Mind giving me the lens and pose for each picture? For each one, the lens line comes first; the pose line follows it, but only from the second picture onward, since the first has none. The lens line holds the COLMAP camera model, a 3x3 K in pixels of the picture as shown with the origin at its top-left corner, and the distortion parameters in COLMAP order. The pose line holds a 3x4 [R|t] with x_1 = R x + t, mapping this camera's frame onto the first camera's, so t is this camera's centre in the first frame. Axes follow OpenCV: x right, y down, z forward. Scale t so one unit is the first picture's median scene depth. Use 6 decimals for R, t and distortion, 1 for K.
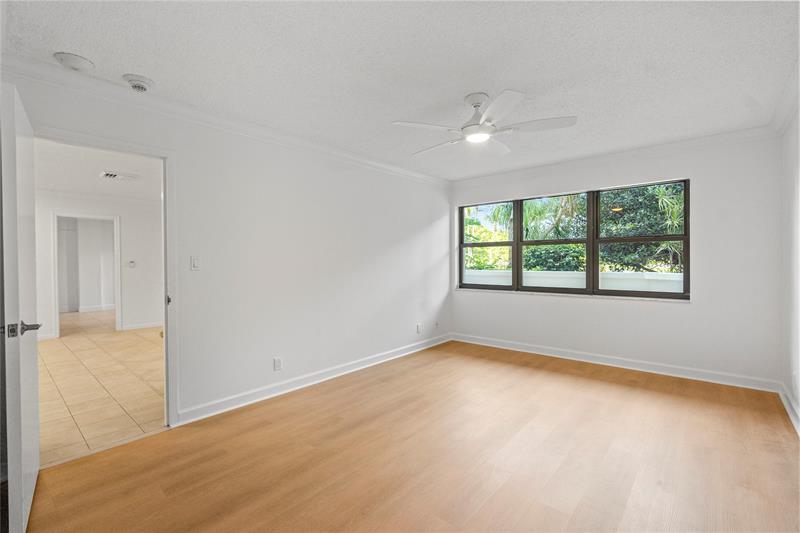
lens RADIAL K [[363.1, 0, 399.6], [0, 363.1, 264.3], [0, 0, 1]] dist [-0.002790, 0.000835]
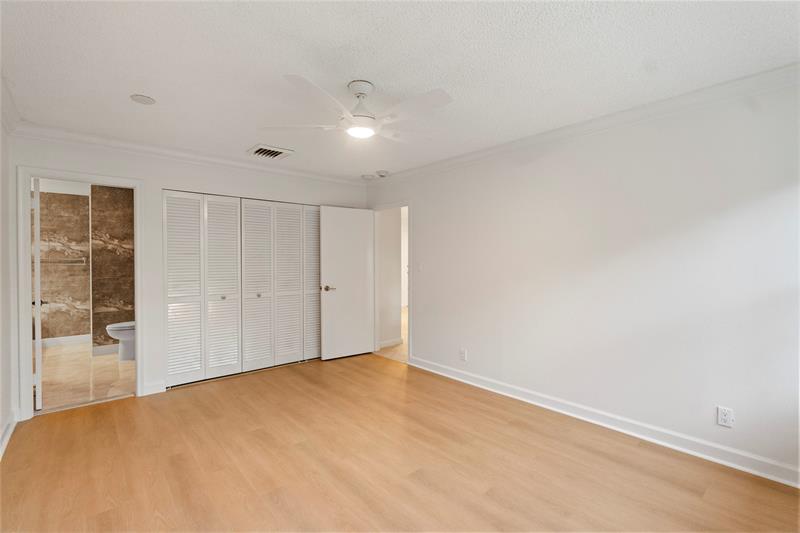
lens RADIAL K [[363.1, 0, 399.6], [0, 363.1, 264.3], [0, 0, 1]] dist [-0.002790, 0.000835]
pose [[-0.129400, 0.022563, -0.991336, 0.900620], [-0.009865, 0.999662, 0.024040, -0.047880], [0.991543, 0.012890, -0.129134, 1.006868]]
